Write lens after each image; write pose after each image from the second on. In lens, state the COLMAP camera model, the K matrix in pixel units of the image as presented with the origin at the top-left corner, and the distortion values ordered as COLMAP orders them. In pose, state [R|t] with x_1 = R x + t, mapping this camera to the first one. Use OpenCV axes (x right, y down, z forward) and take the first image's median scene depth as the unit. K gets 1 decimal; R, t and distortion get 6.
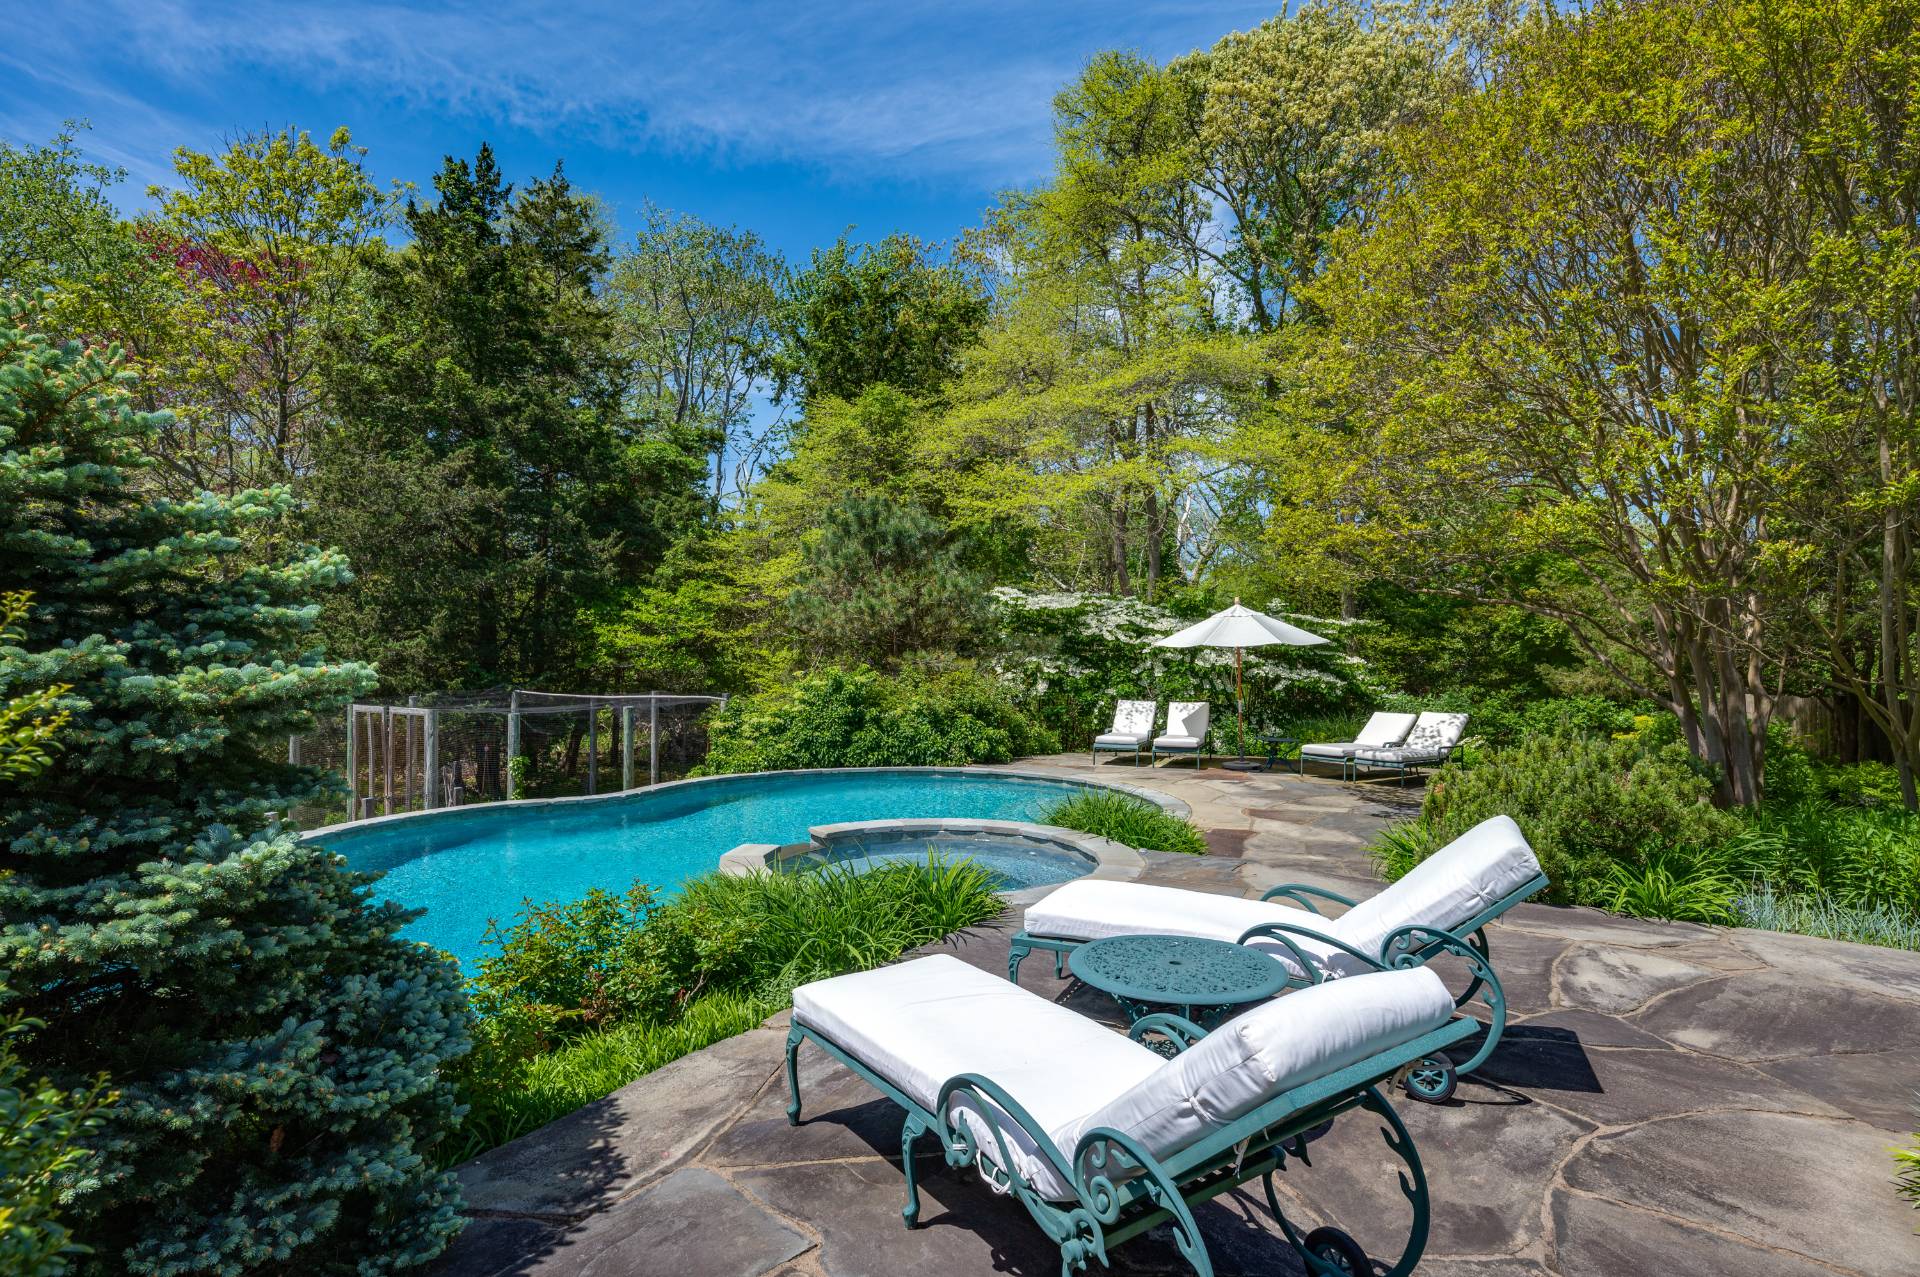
lens RADIAL K [[1016.8, 0, 952.8], [0, 1016.8, 622.0], [0, 0, 1]] dist [-0.002071, 0.000538]
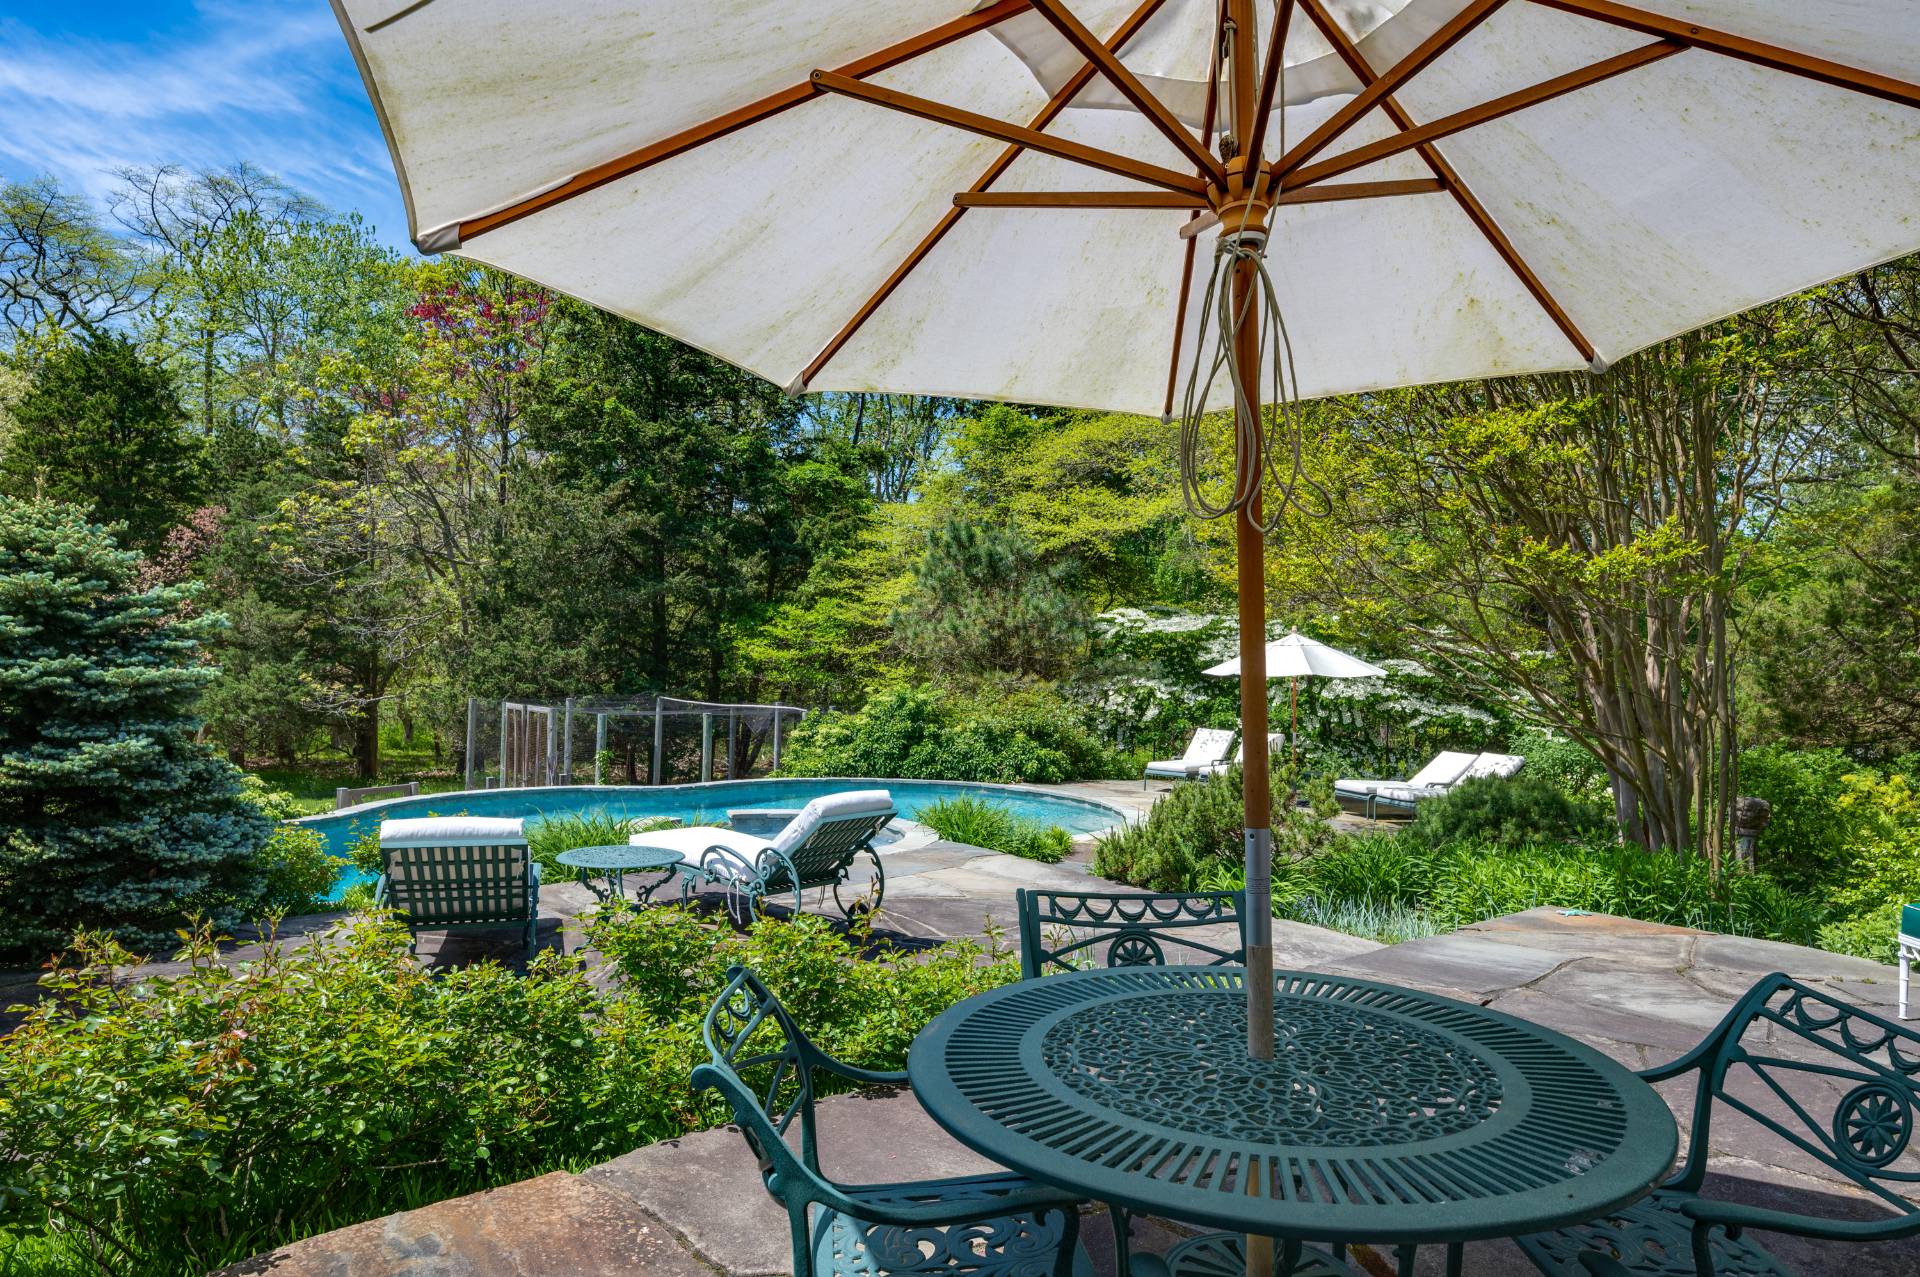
lens RADIAL K [[1186.9, 0, 954.8], [0, 1186.9, 640.2], [0, 0, 1]] dist [0.005767, 0.000123]
pose [[0.956011, 0.021790, -0.292519, 0.238249], [-0.020420, 0.999762, 0.007736, -0.009972], [0.292618, -0.001422, 0.956228, -0.135091]]
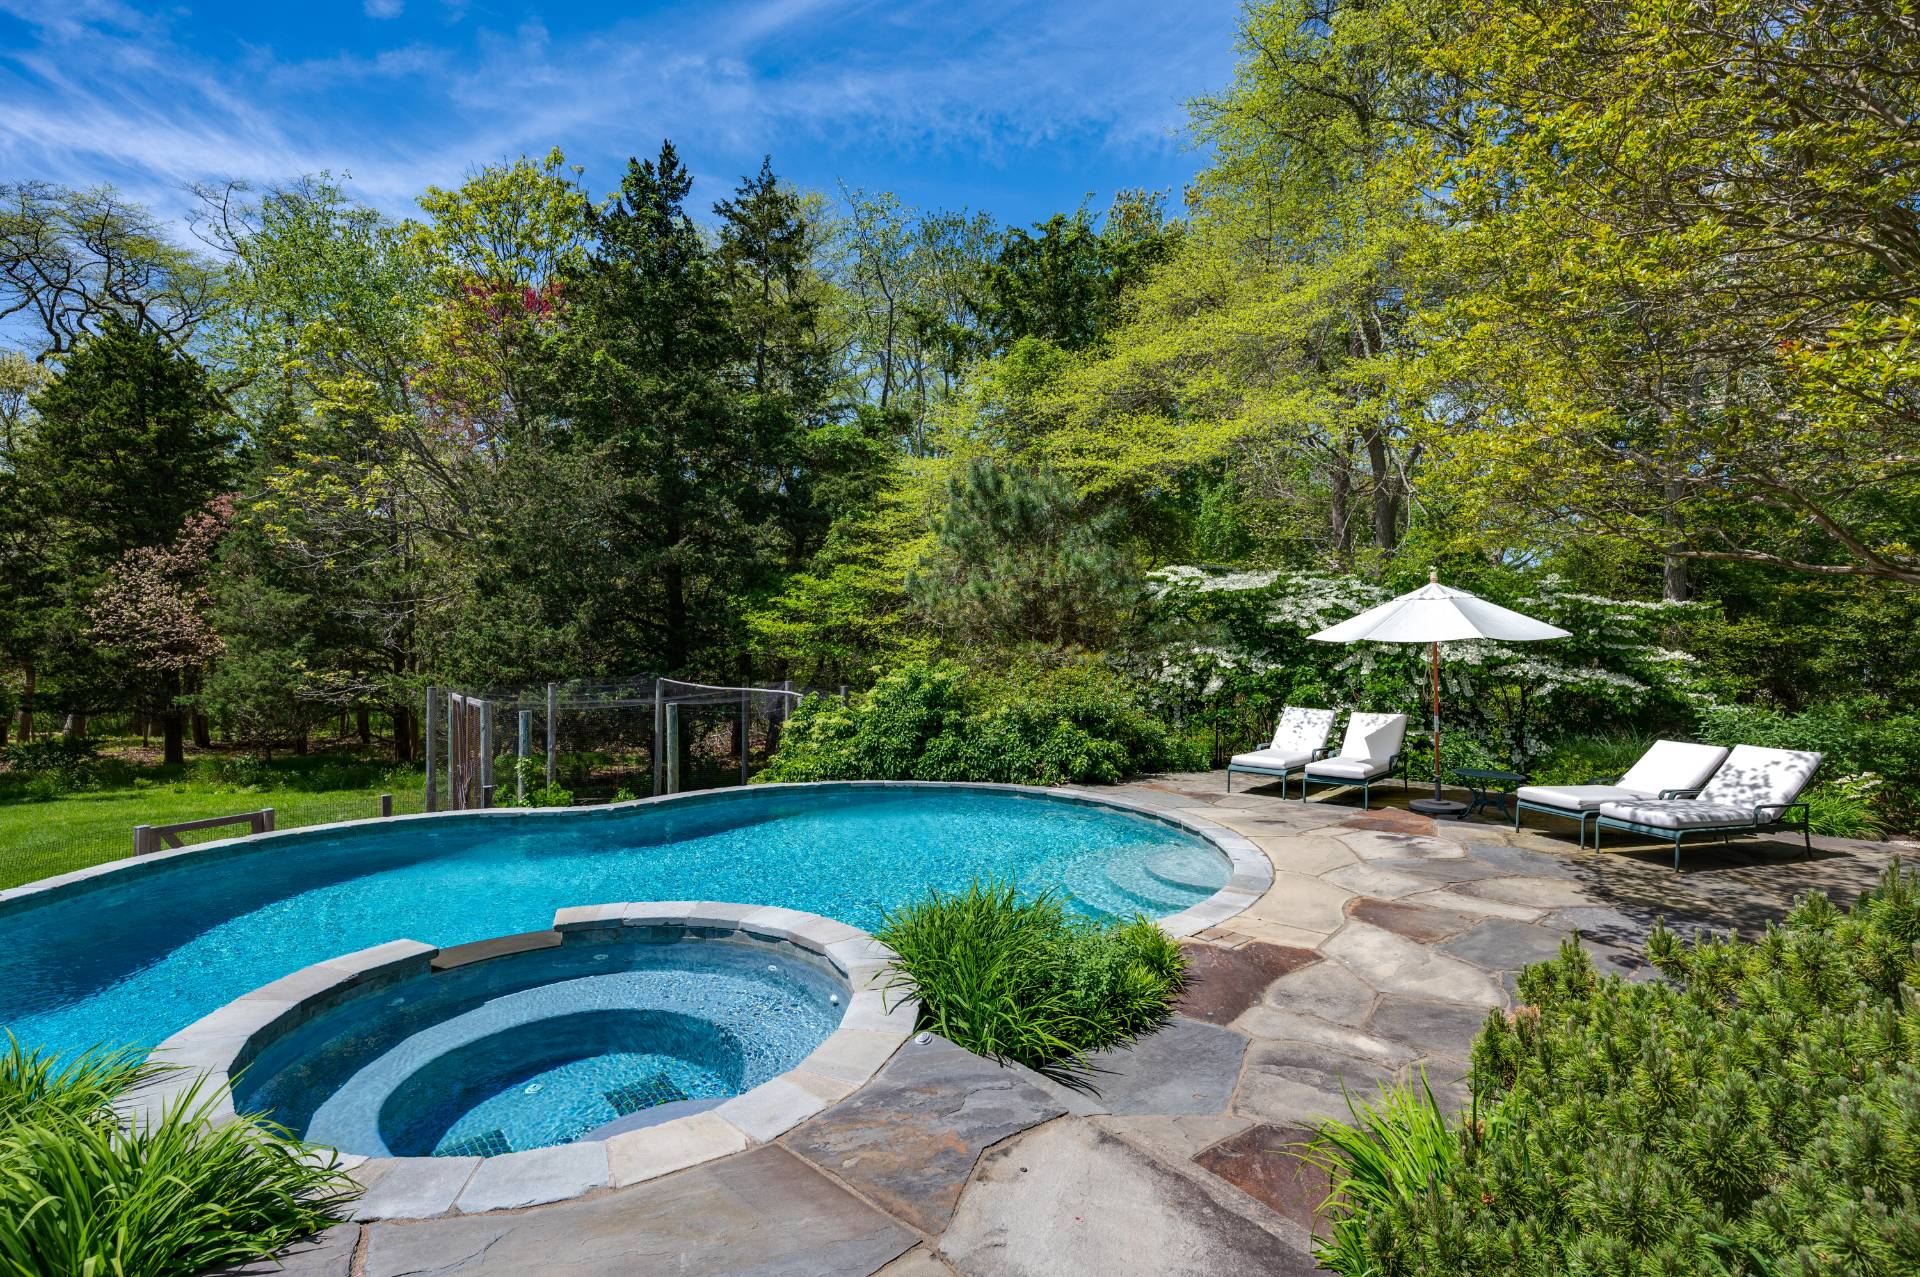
lens RADIAL K [[937.3, 0, 964.7], [0, 937.3, 628.9], [0, 0, 1]] dist [-0.000368, -0.003343]
pose [[0.945211, 0.002723, -0.326450, 0.144935], [0.005674, 0.999677, 0.024767, -0.001833], [0.326412, -0.025262, 0.944890, 0.212727]]
